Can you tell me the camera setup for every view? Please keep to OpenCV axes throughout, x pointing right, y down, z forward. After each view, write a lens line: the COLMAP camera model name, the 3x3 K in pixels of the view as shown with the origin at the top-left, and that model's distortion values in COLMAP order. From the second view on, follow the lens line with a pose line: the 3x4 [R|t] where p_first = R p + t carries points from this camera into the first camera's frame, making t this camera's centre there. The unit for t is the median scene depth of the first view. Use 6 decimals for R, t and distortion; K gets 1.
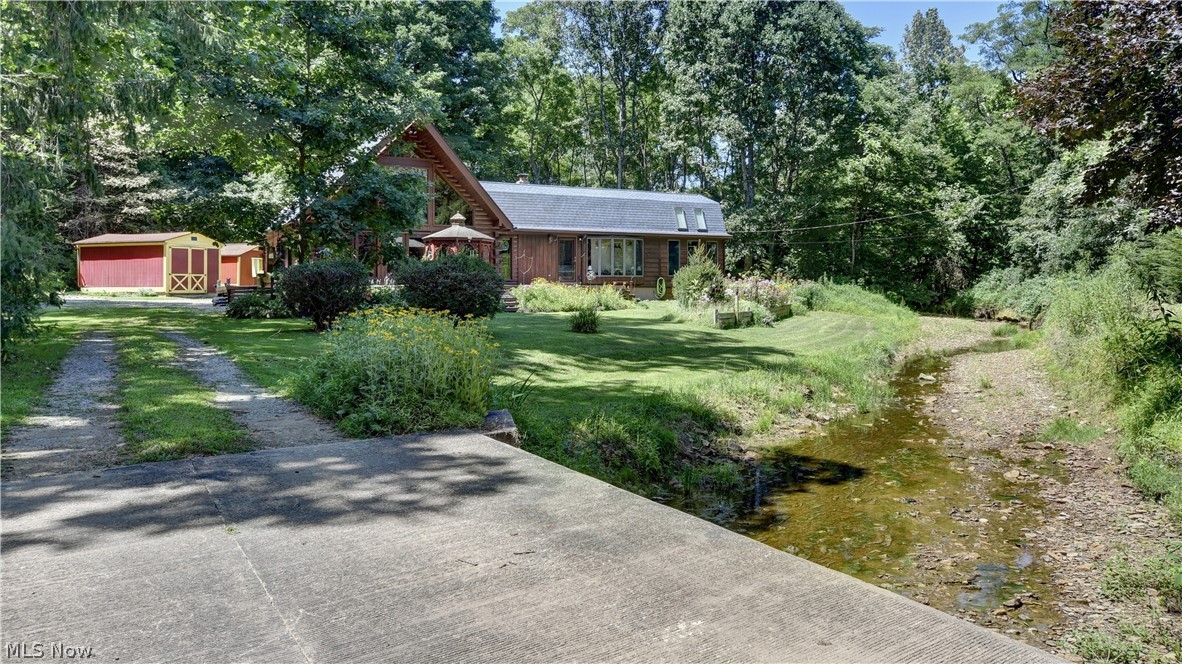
lens RADIAL K [[941.4, 0, 591.0], [0, 941.4, 332.0], [0, 0, 1]] dist [-0.006051, 0.000512]
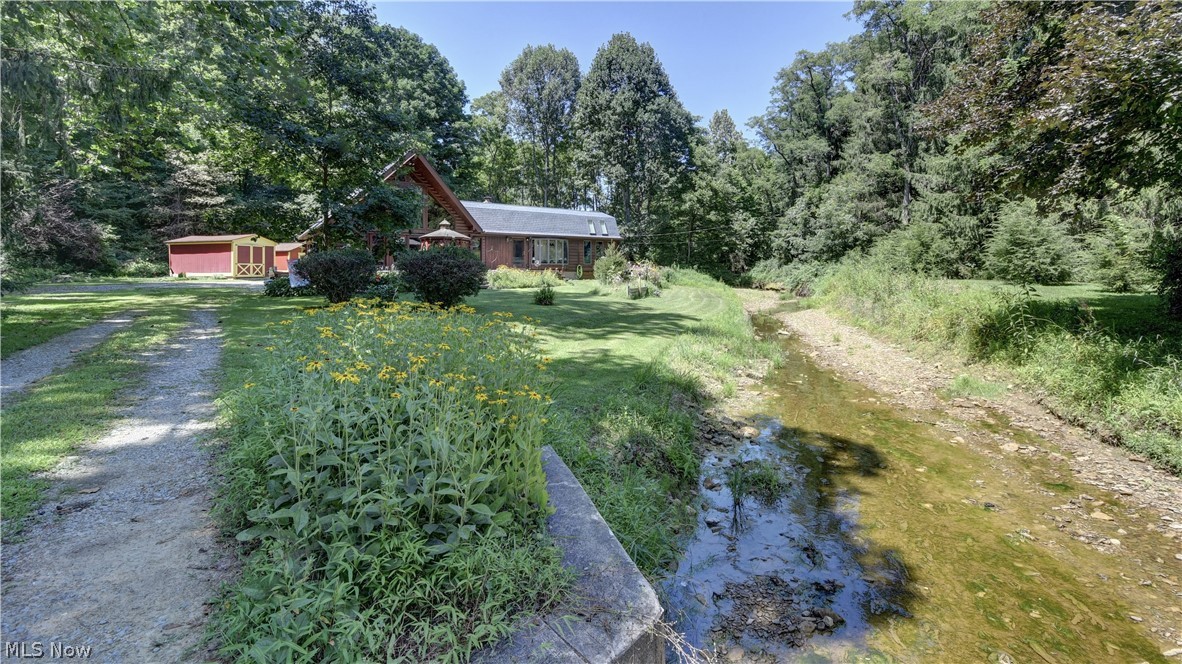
lens RADIAL K [[517.7, 0, 591.7], [0, 517.7, 284.7], [0, 0, 1]] dist [-0.009681, -0.000144]
pose [[0.989437, -0.008269, 0.144724, -0.024739], [0.011495, 0.999703, -0.021468, -0.006031], [-0.144504, 0.022905, 0.989239, 0.136106]]
